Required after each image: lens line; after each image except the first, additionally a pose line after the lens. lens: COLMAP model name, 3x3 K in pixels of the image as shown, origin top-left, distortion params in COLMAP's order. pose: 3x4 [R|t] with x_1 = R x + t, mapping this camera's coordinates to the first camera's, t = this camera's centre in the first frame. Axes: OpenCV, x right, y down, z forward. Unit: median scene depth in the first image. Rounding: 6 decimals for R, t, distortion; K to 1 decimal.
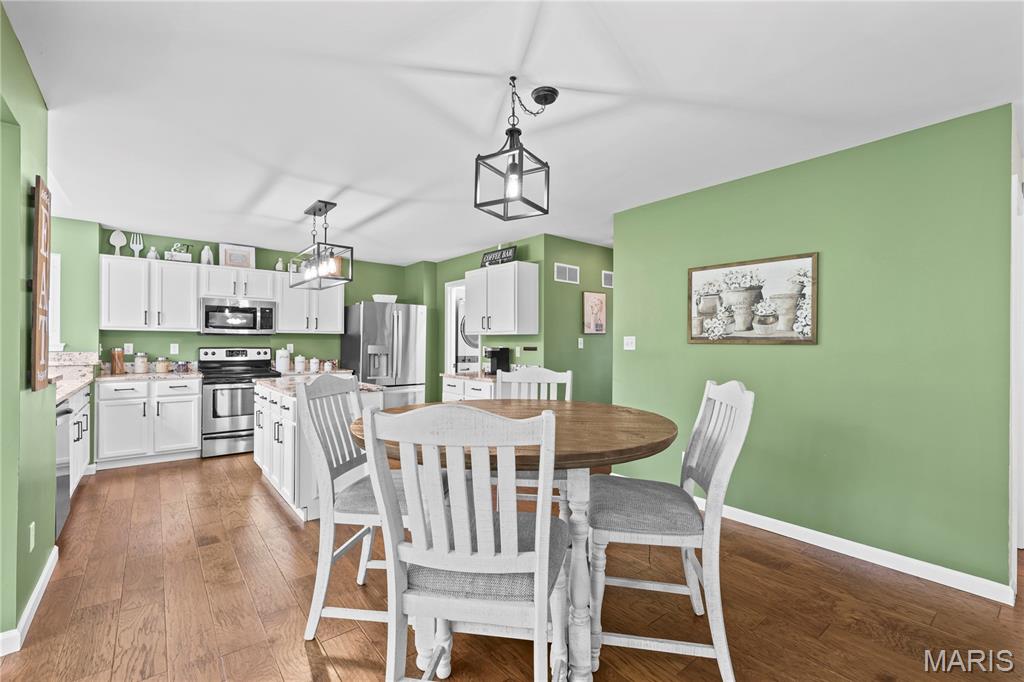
lens RADIAL K [[446.6, 0, 515.8], [0, 446.6, 342.0], [0, 0, 1]] dist [0.003464, 0.000430]
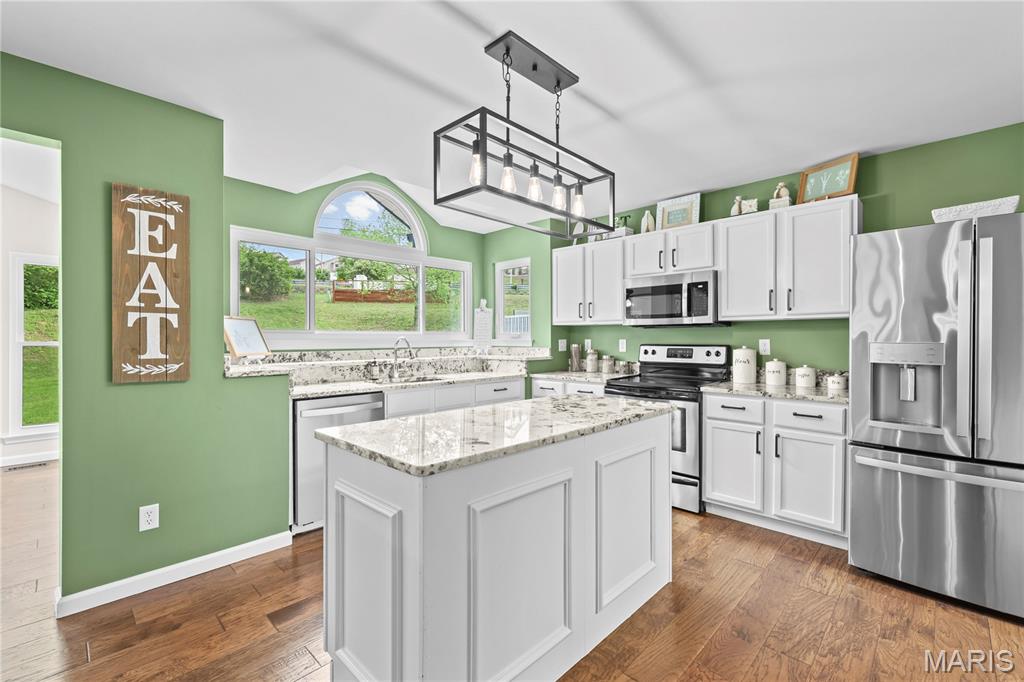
lens RADIAL K [[446.6, 0, 513.5], [0, 446.6, 339.1], [0, 0, 1]] dist [0.003464, 0.000430]
pose [[0.109076, -0.002515, -0.994030, 0.039902], [0.006043, 0.999980, -0.001867, 0.003963], [0.994015, -0.005803, 0.109089, 0.726935]]
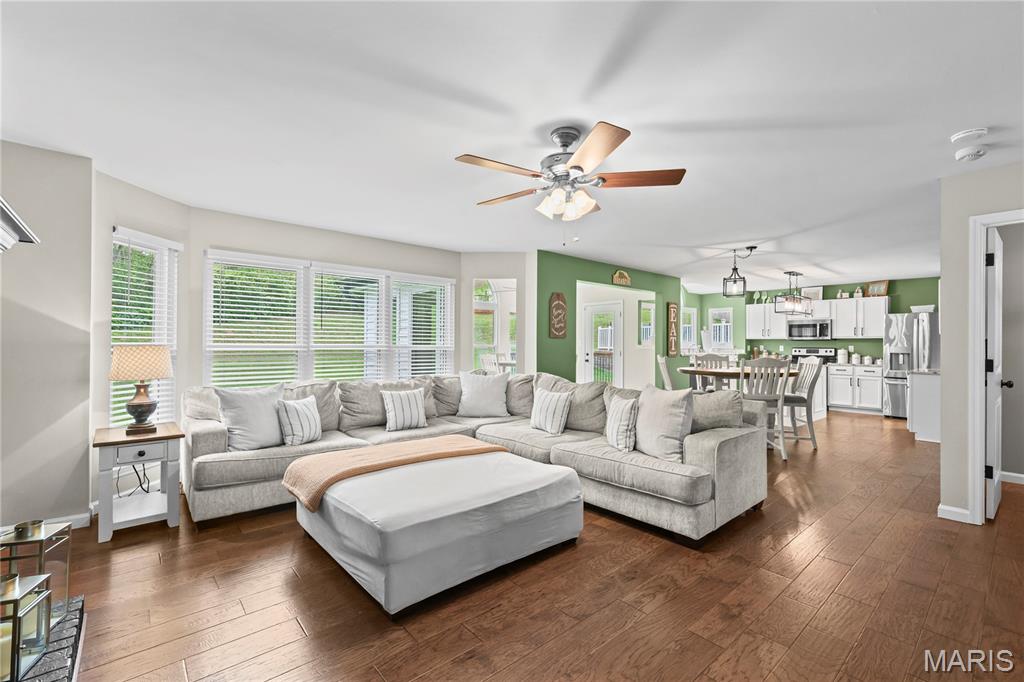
lens RADIAL K [[446.6, 0, 506.4], [0, 446.6, 342.4], [0, 0, 1]] dist [0.003464, 0.000430]
pose [[0.015415, -0.009488, -0.999836, 1.135264], [0.000497, 0.999955, -0.009481, 0.007890], [0.999881, -0.000351, 0.015419, -0.194665]]
